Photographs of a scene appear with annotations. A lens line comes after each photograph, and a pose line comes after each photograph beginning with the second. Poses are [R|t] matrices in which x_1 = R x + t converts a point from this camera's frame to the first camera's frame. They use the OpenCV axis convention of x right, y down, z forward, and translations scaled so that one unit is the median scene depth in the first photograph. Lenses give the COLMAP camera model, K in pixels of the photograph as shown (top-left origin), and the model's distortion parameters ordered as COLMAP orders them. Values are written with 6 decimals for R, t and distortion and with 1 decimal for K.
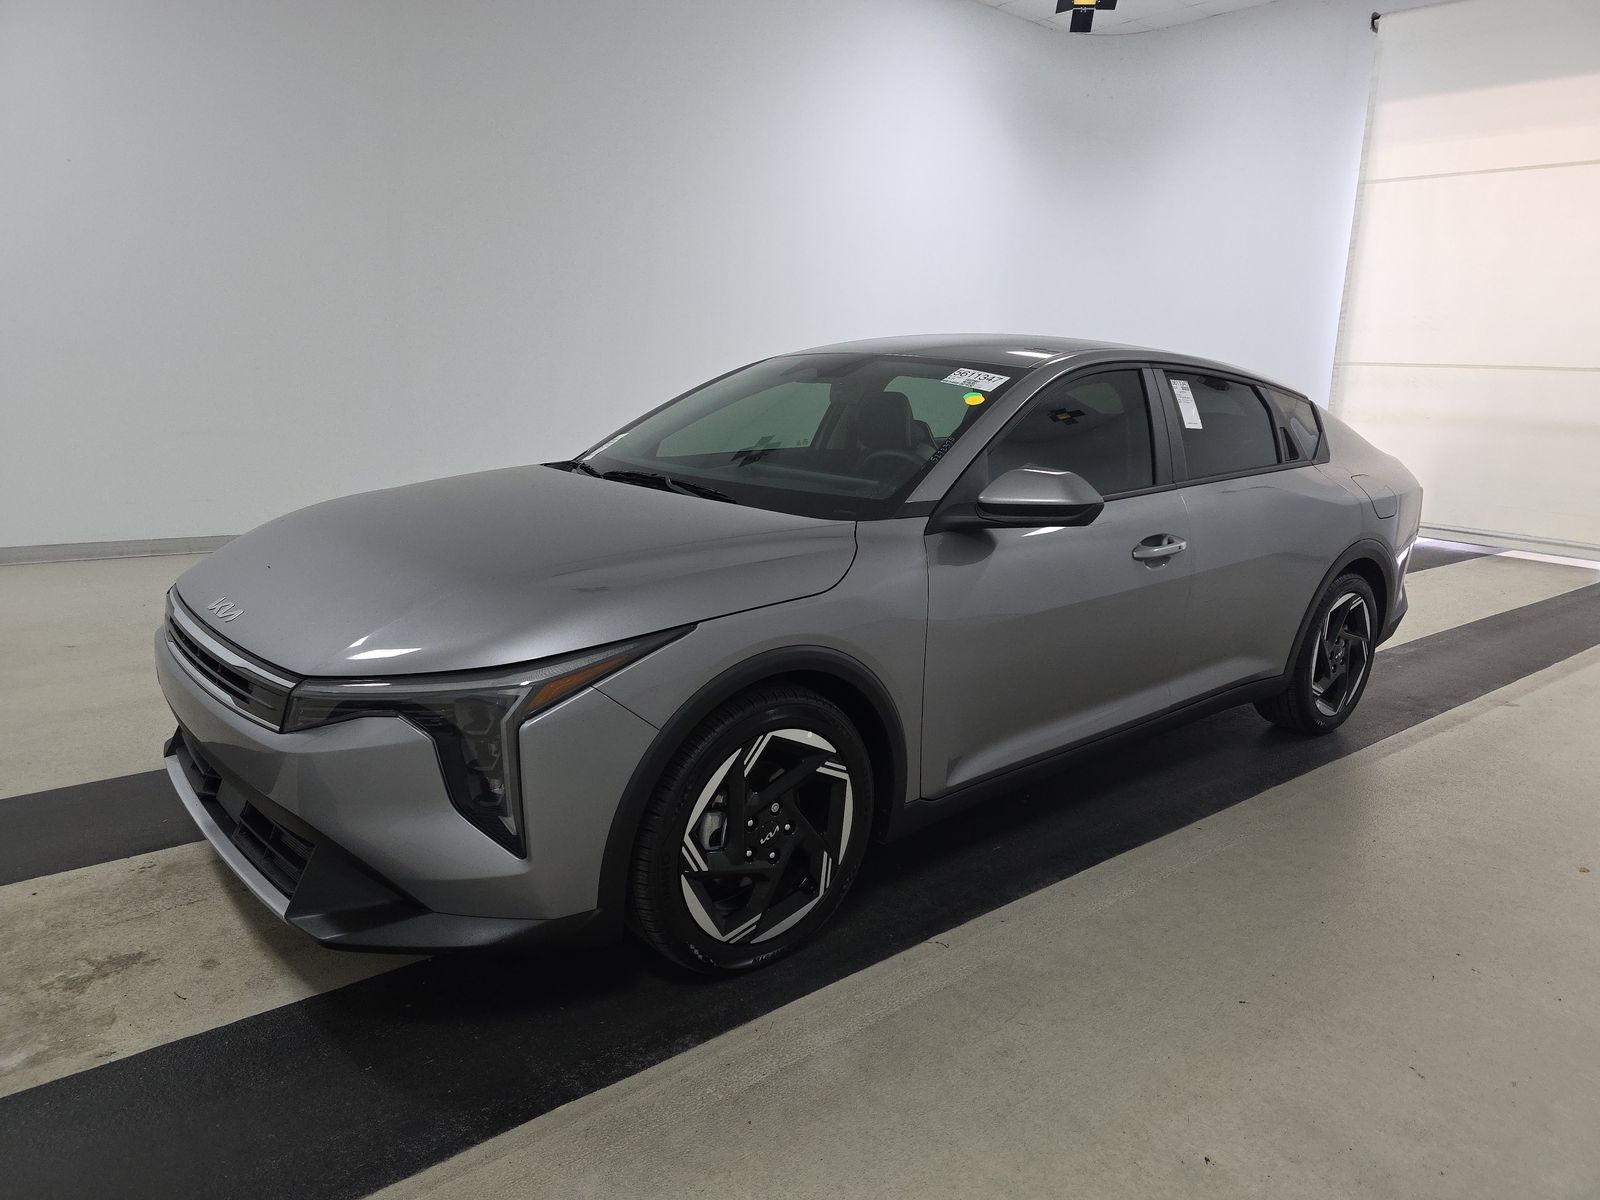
lens RADIAL K [[1063.5, 0, 800.0], [0, 1063.5, 600.0], [0, 0, 1]] dist [-0.003208, -0.000928]
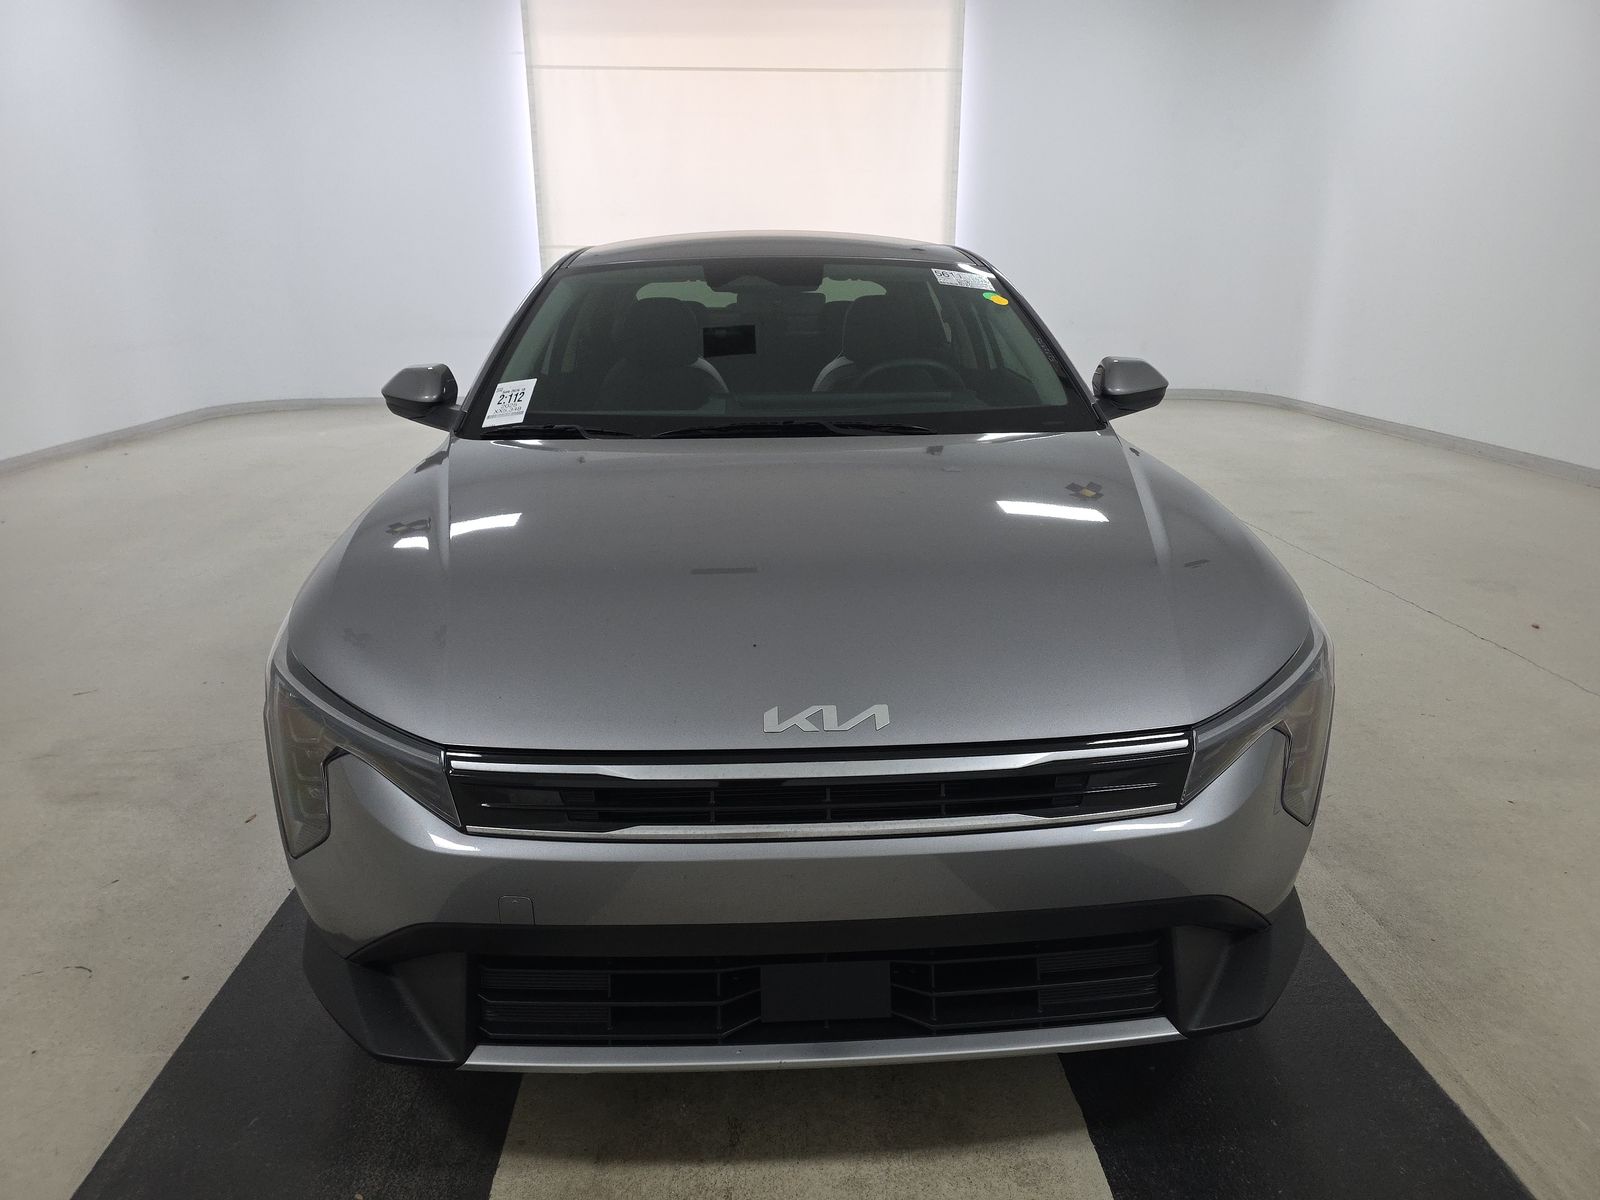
lens RADIAL K [[1080.5, 0, 800.0], [0, 1080.5, 600.0], [0, 0, 1]] dist [0.001110, -0.000766]
pose [[0.615103, -0.266281, 0.742120, -0.979419], [0.190463, 0.963550, 0.187869, -0.175891], [-0.765096, 0.025788, 0.643400, 0.588025]]
